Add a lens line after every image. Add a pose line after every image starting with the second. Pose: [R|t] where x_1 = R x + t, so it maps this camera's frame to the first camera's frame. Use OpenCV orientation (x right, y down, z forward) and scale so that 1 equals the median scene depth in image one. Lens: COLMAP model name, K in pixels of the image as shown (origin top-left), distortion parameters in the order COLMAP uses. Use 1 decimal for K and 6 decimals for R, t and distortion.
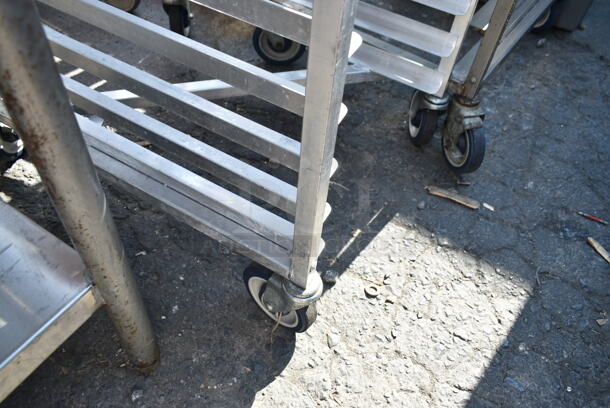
lens RADIAL K [[494.2, 0, 303.9], [0, 494.2, 205.4], [0, 0, 1]] dist [-0.002870, 0.004223]
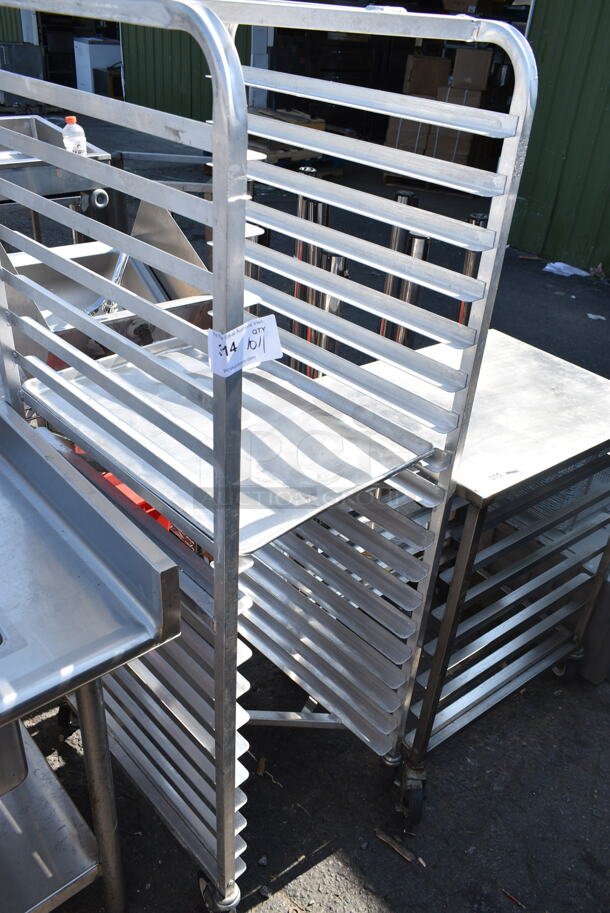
lens RADIAL K [[739.7, 0, 306.5], [0, 739.7, 455.4], [0, 0, 1]] dist [-0.002870, 0.004223]
pose [[0.961353, 0.142976, -0.235283, 0.412258], [-0.212706, 0.928294, -0.305001, -0.320637], [0.174804, 0.343260, 0.922831, -1.067122]]
